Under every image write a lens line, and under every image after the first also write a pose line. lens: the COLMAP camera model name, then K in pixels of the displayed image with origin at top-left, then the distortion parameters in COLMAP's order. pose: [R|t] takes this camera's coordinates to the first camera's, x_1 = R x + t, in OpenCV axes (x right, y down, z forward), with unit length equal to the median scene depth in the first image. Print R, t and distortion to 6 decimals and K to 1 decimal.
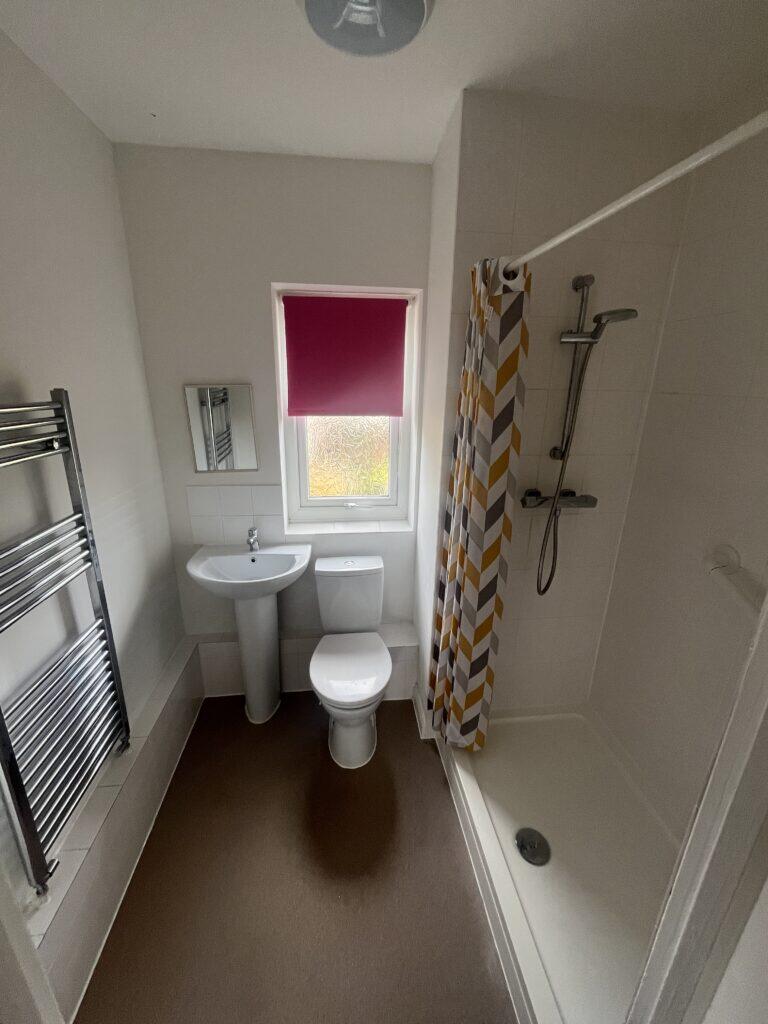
lens RADIAL K [[413.5, 0, 382.9], [0, 413.5, 511.6], [0, 0, 1]] dist [0.000479, -0.000515]
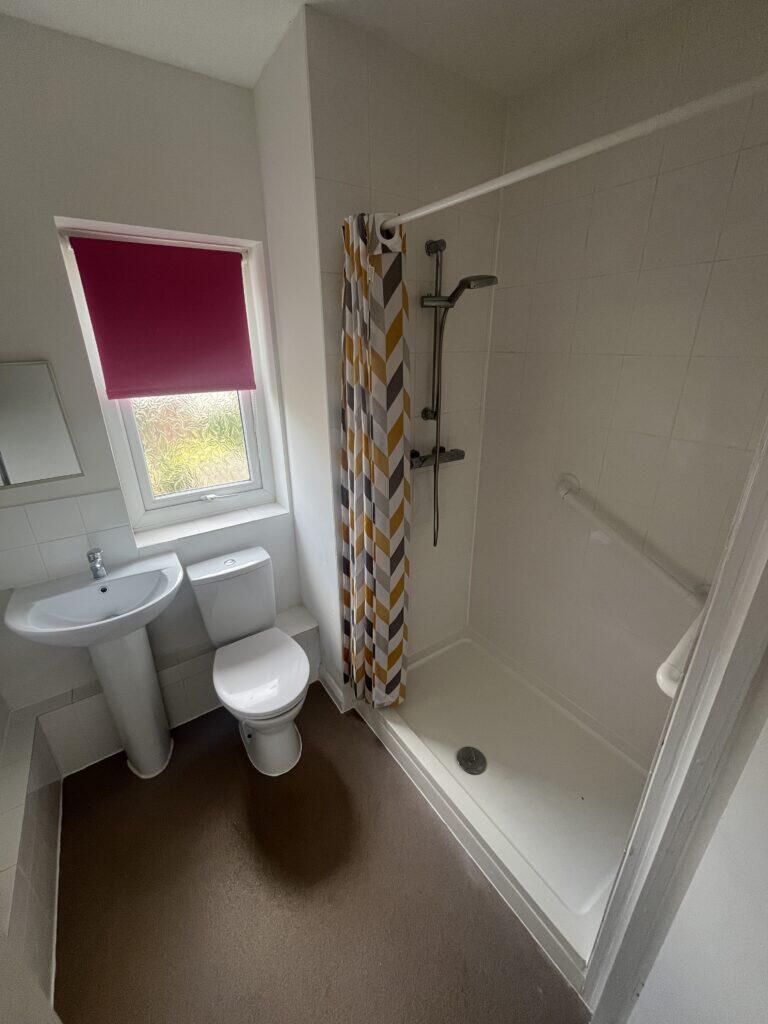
lens RADIAL K [[413.5, 0, 383.3], [0, 413.5, 511.6], [0, 0, 1]] dist [0.000479, -0.000515]
pose [[0.883857, -0.199222, 0.423210, -0.177595], [0.166394, 0.979496, 0.113581, -0.033589], [-0.437160, -0.029970, 0.898884, 0.083944]]
